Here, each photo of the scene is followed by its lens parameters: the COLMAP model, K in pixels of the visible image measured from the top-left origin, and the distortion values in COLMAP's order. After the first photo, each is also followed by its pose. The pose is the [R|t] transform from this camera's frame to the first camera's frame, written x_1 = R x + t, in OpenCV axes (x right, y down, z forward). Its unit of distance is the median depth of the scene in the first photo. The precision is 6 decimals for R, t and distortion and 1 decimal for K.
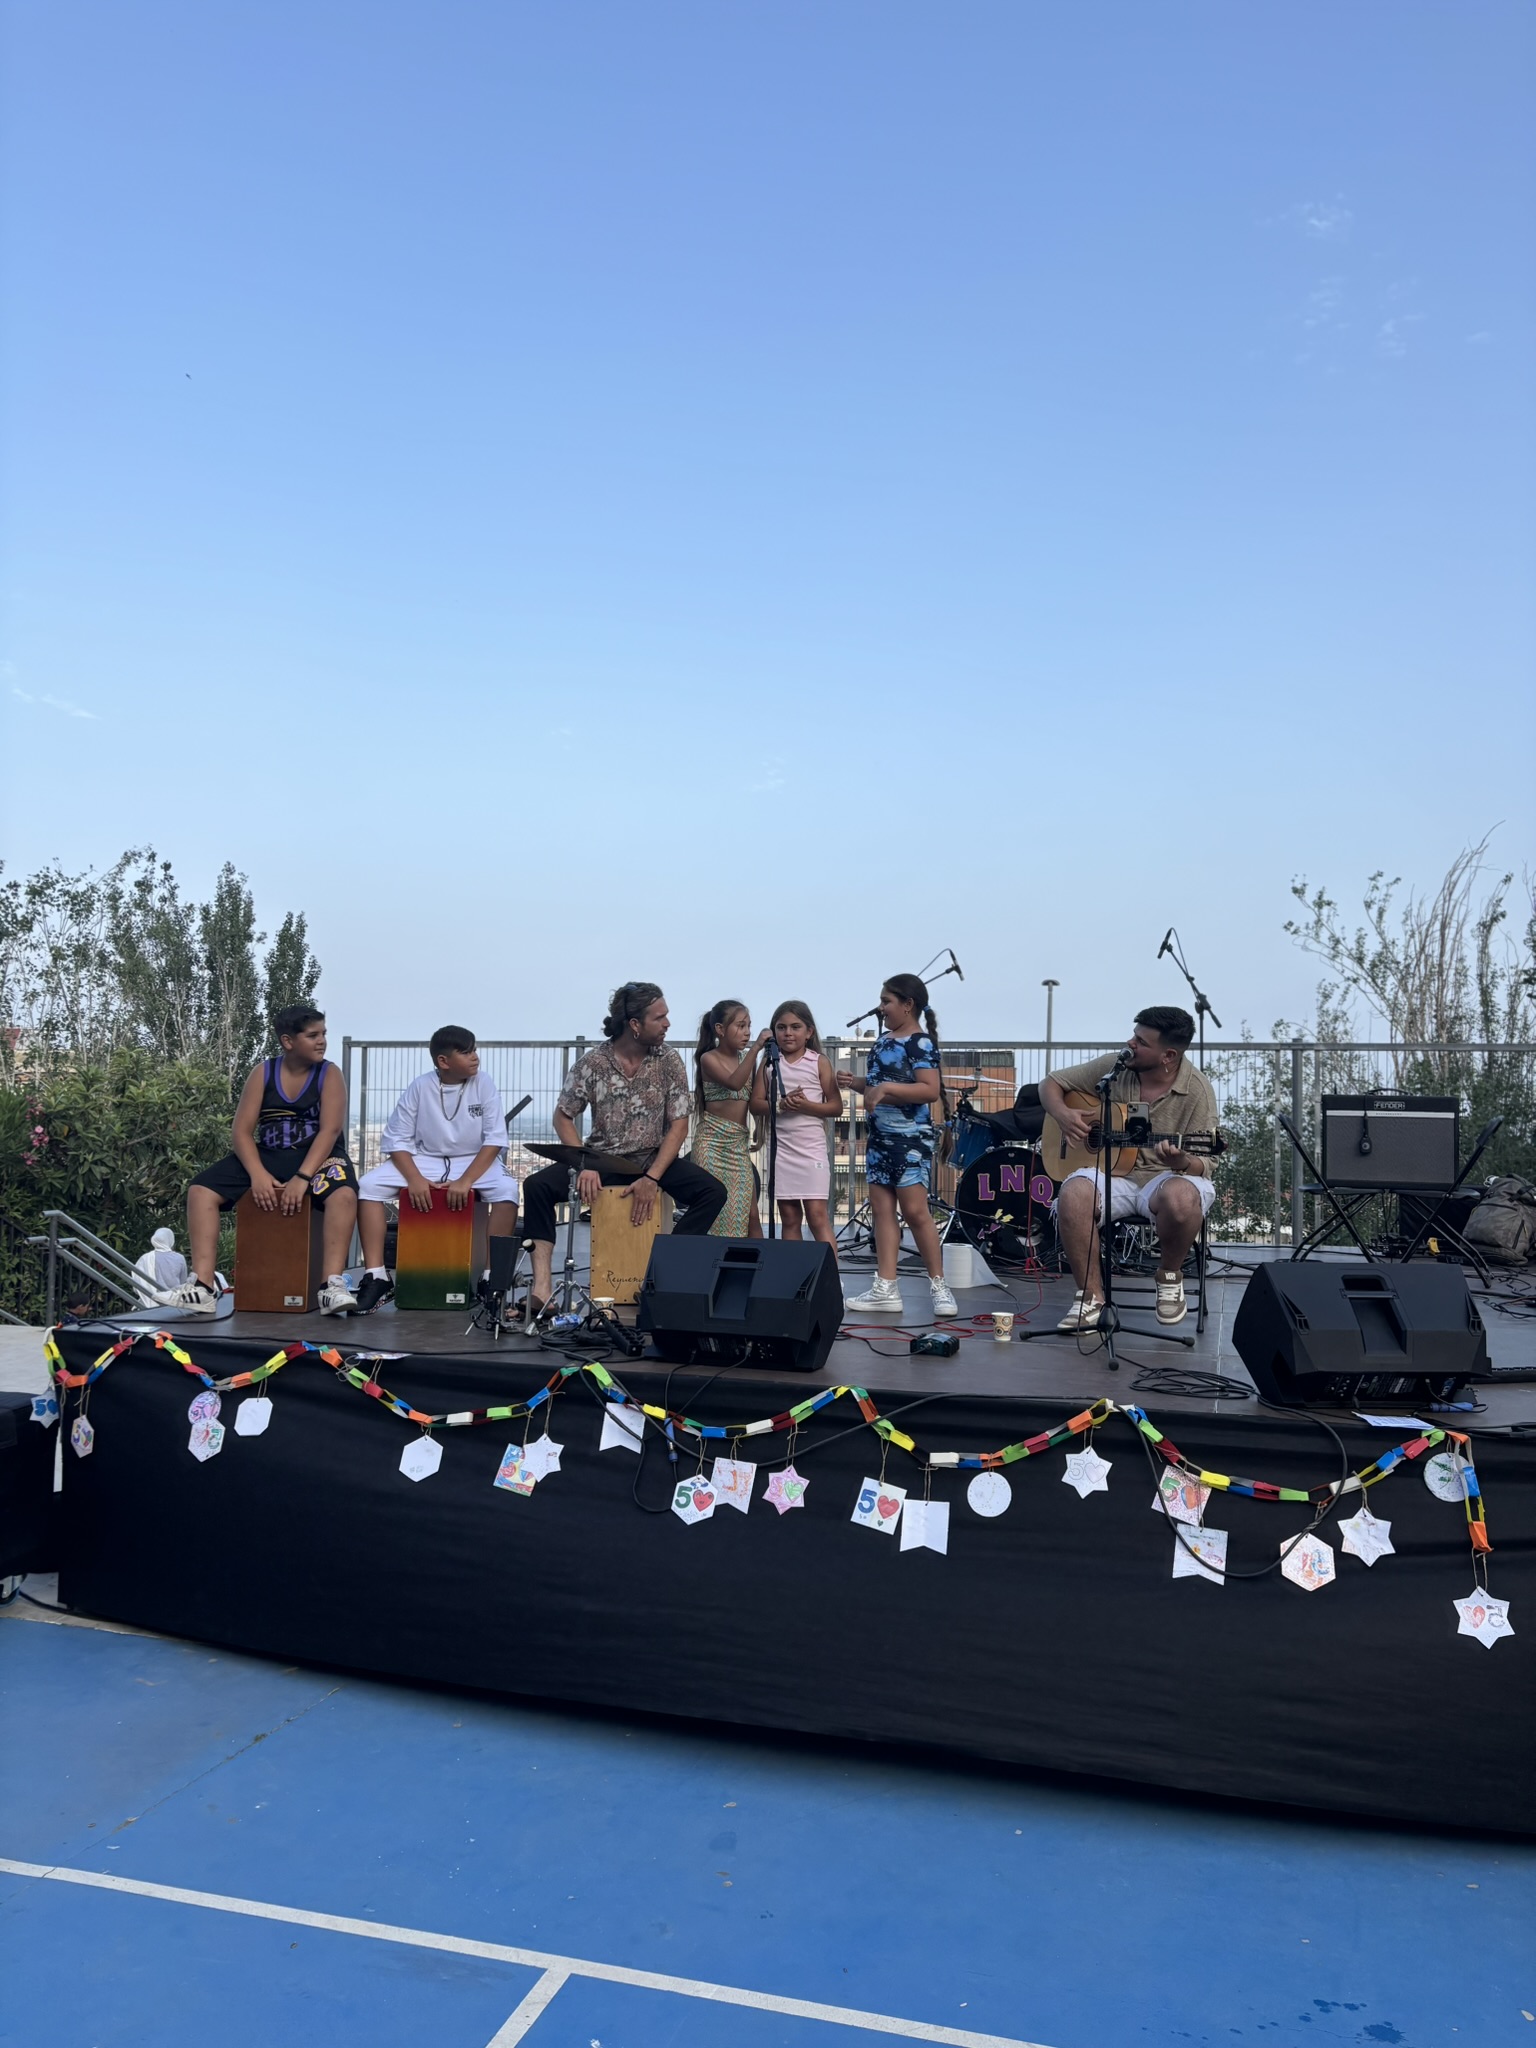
lens RADIAL K [[1572.1, 0, 744.2], [0, 1572.1, 980.3], [0, 0, 1]] dist [0.085314, 0.001089]
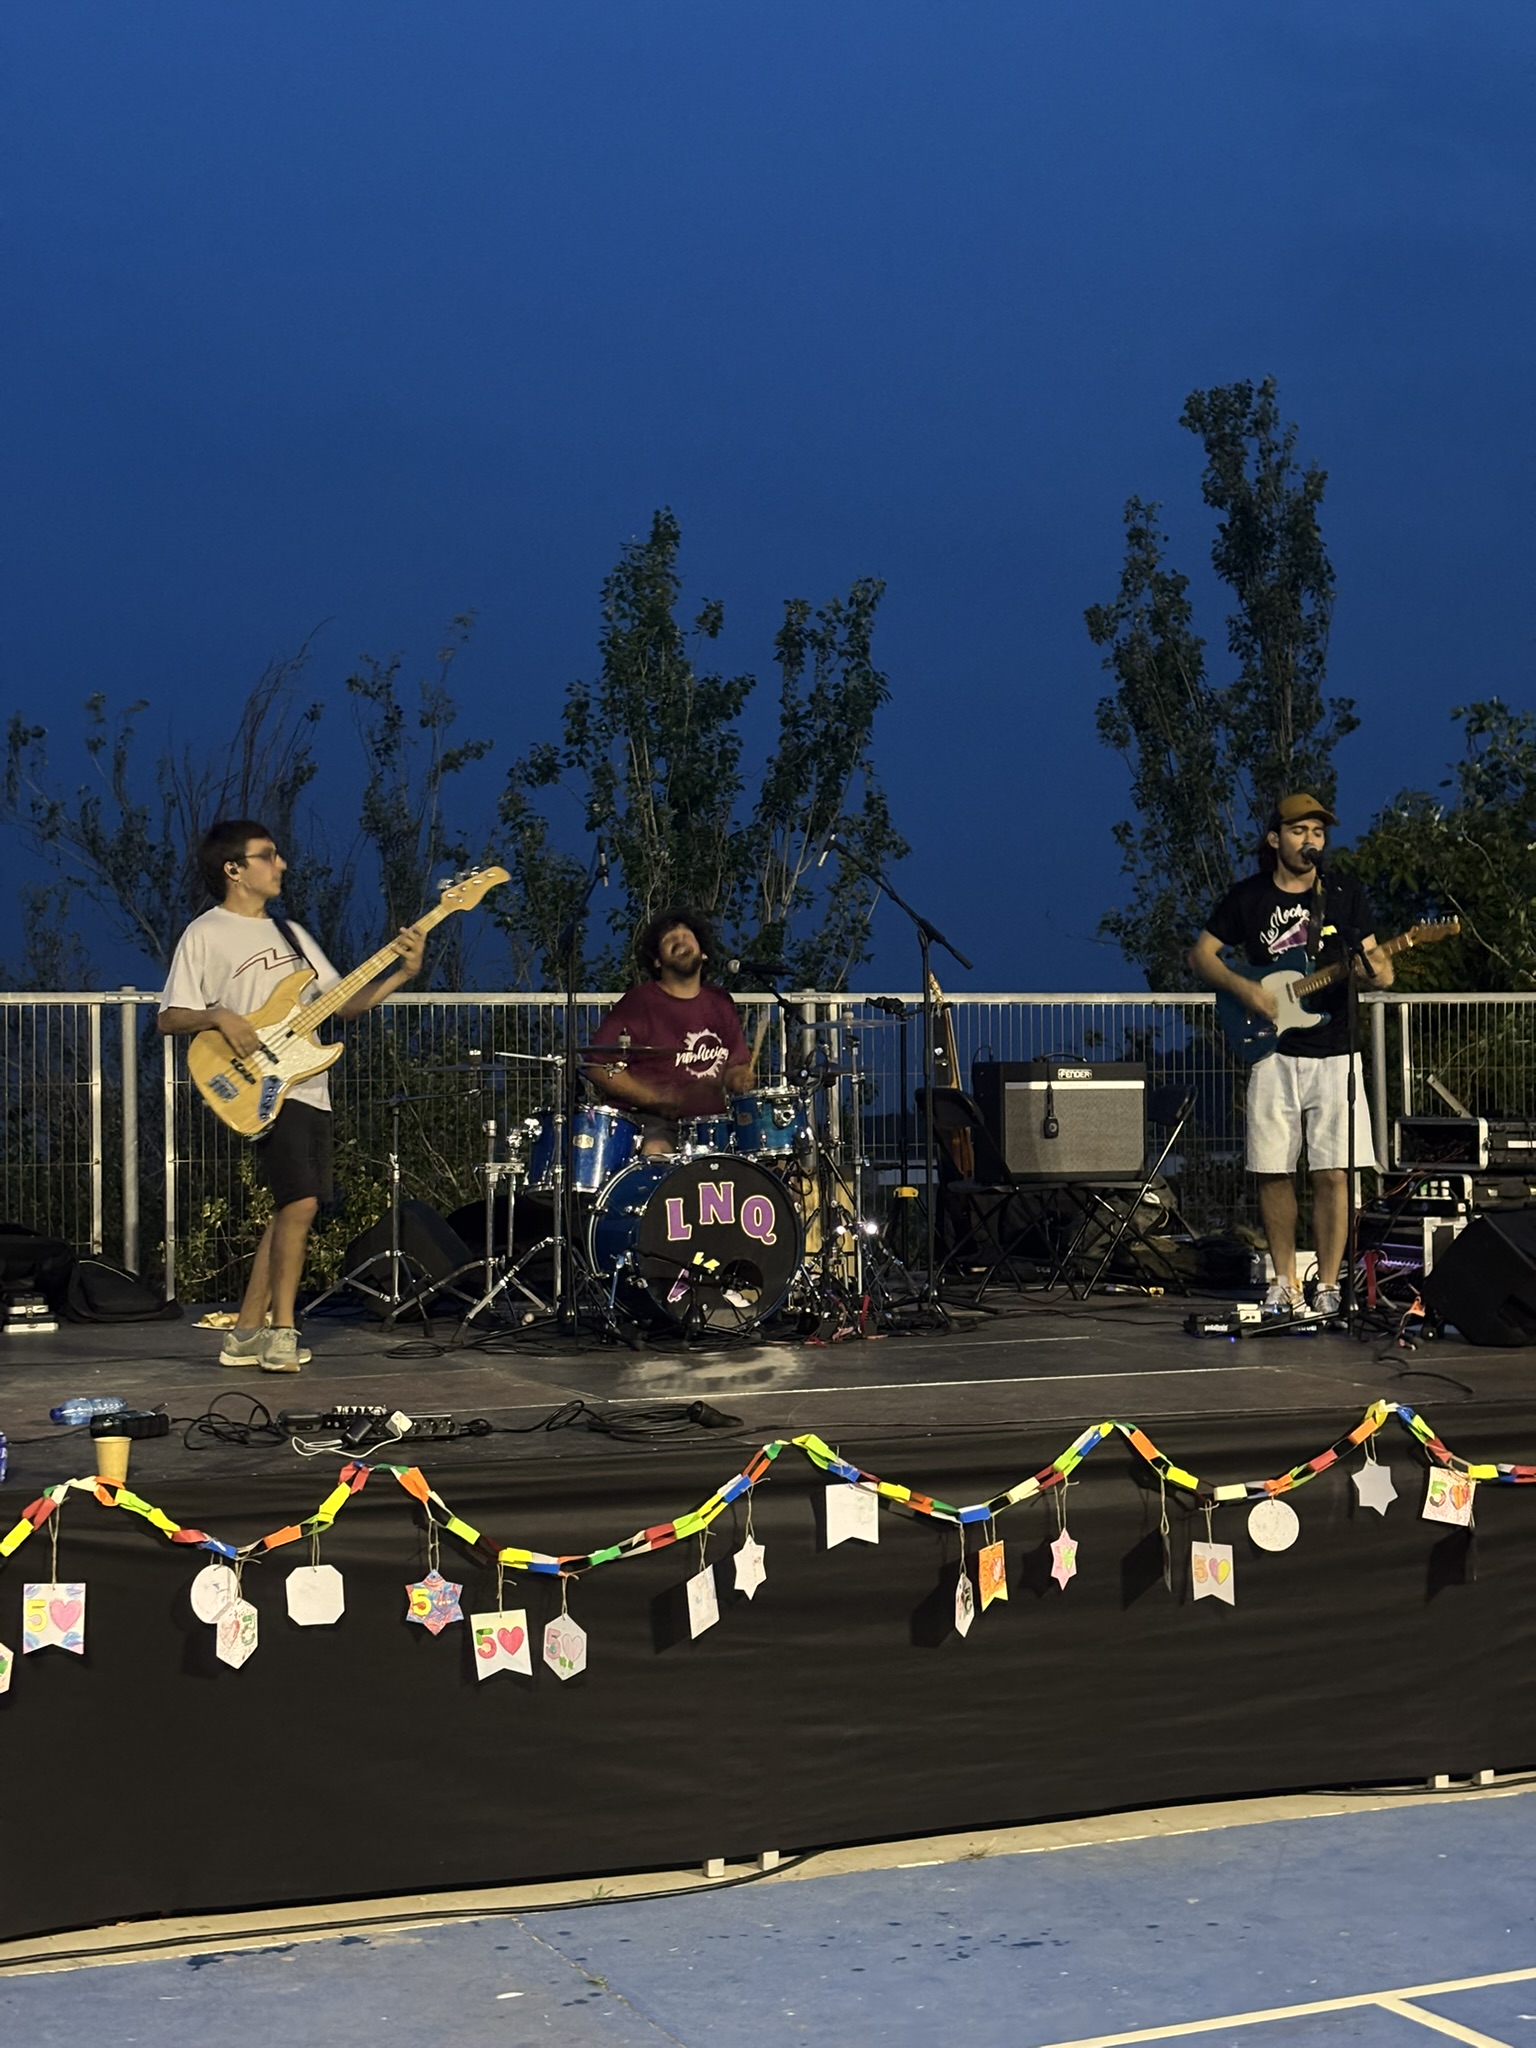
lens RADIAL K [[3080.0, 0, 768.0], [0, 3080.0, 1024.0], [0, 0, 1]] dist [0.333480, -0.024303]
pose [[0.773973, -0.021755, 0.632845, -0.974868], [-0.010010, 0.998864, 0.046579, -0.022485], [-0.633139, -0.042386, 0.772876, -0.114690]]
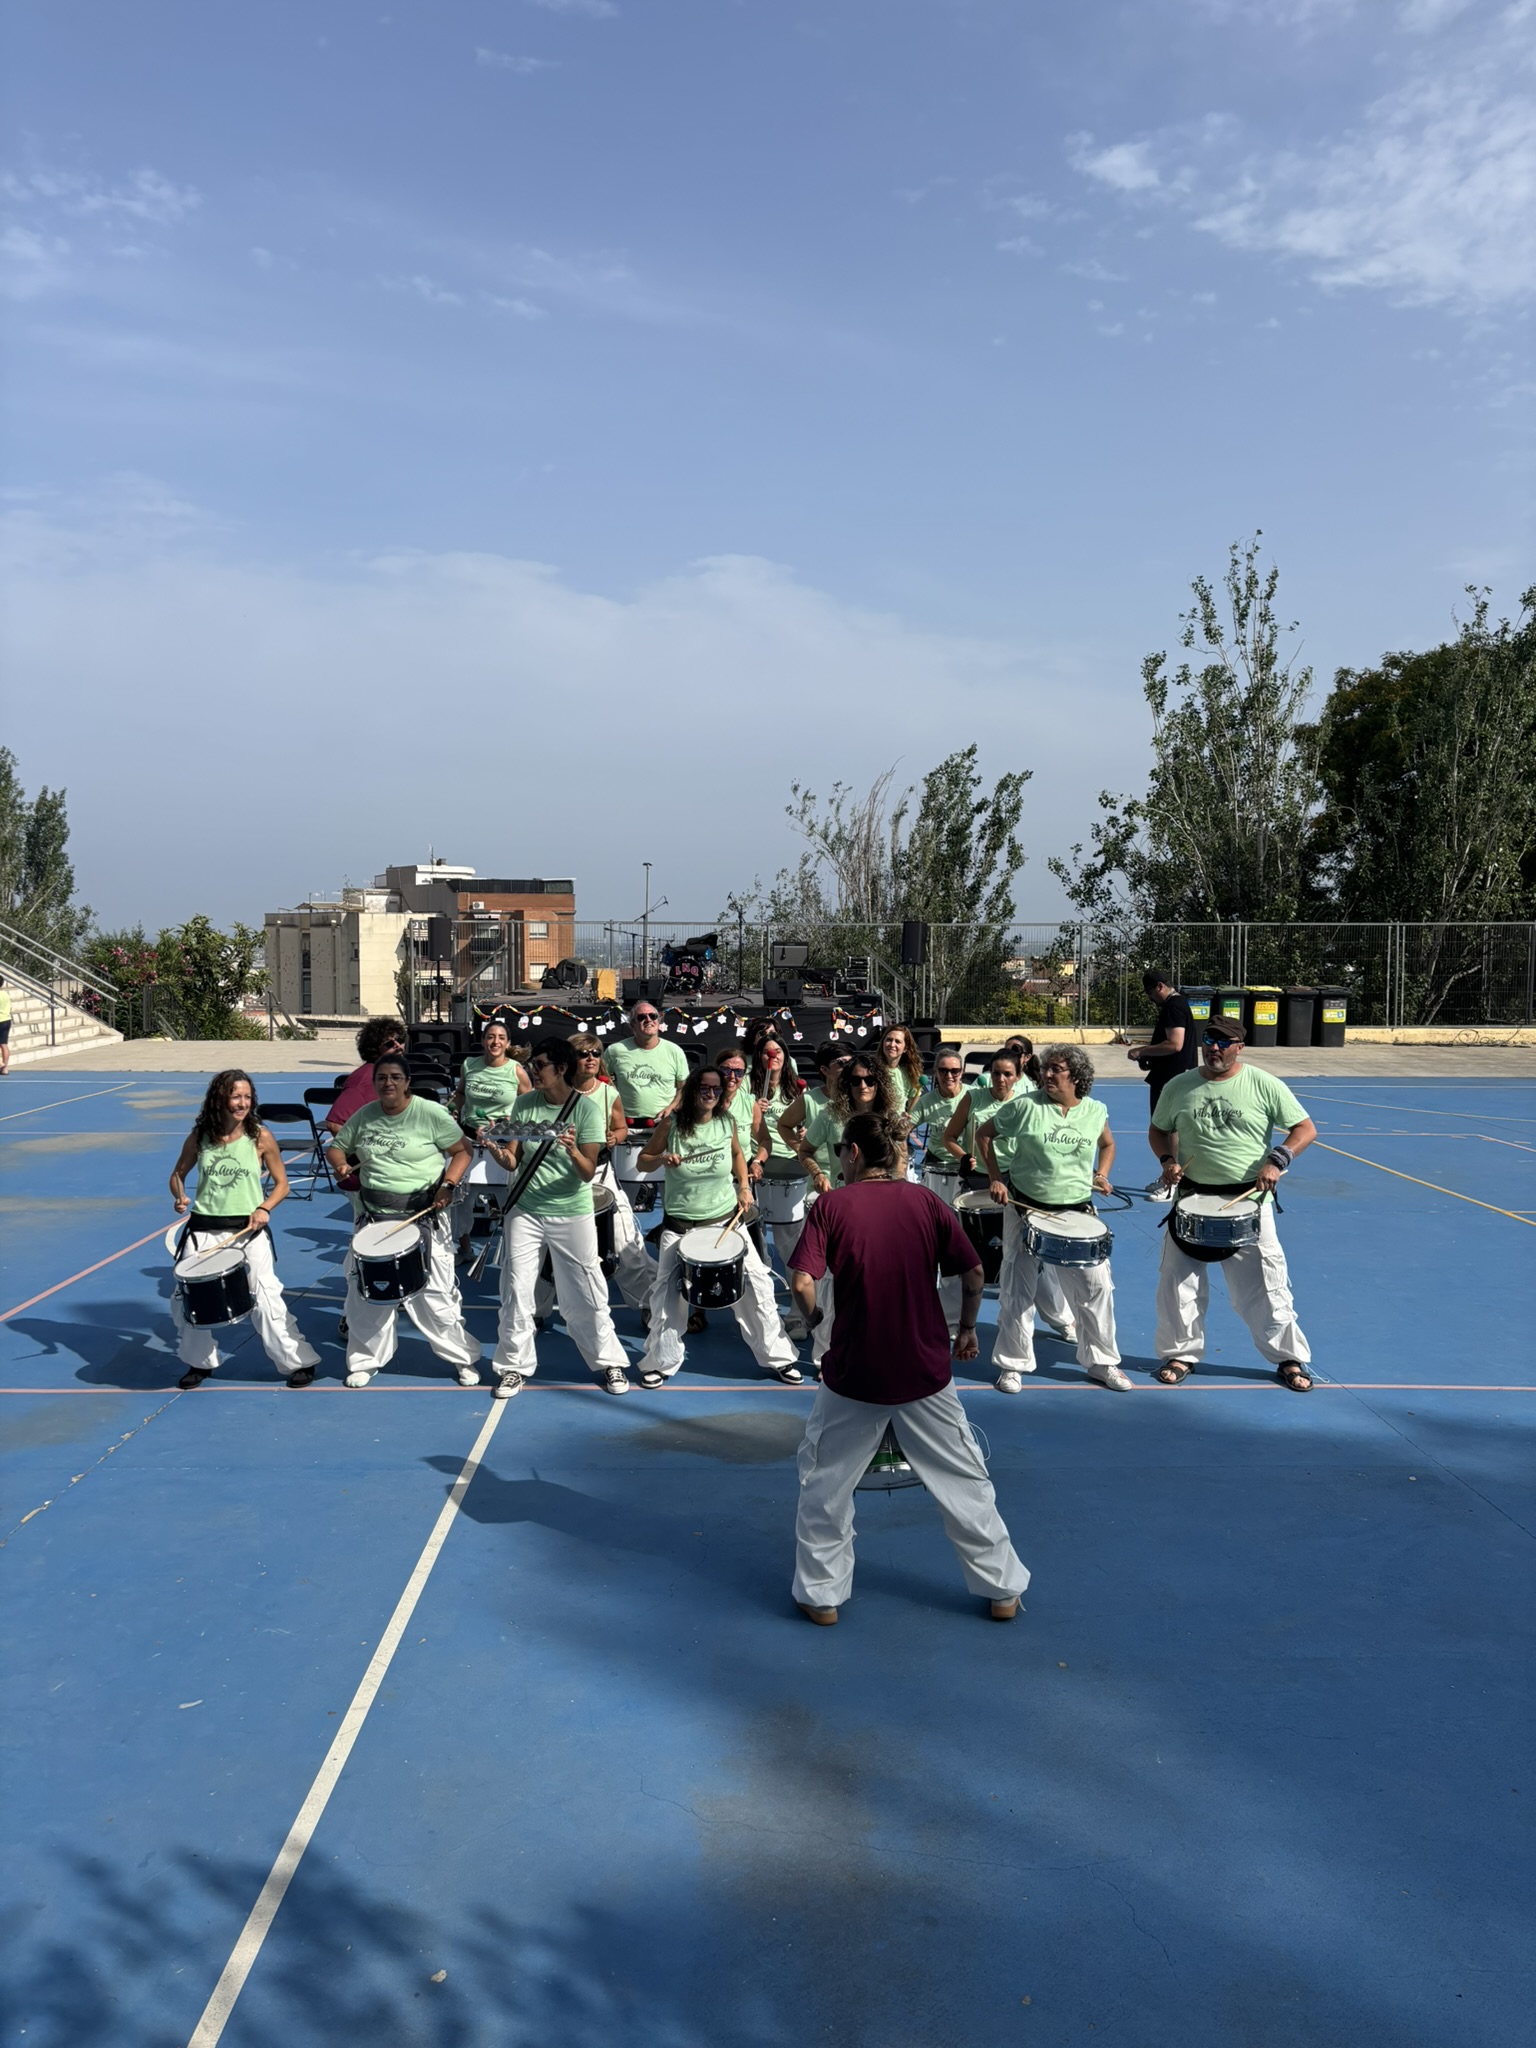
lens RADIAL K [[1520.2, 0, 768.0], [0, 1520.2, 1024.0], [0, 0, 1]] dist [0.002034, 0.000793]
pose [[0.951874, -0.028823, 0.305132, -0.993449], [-0.016086, 0.989498, 0.143650, -0.336537], [-0.306068, -0.141645, 0.941413, -3.195774]]
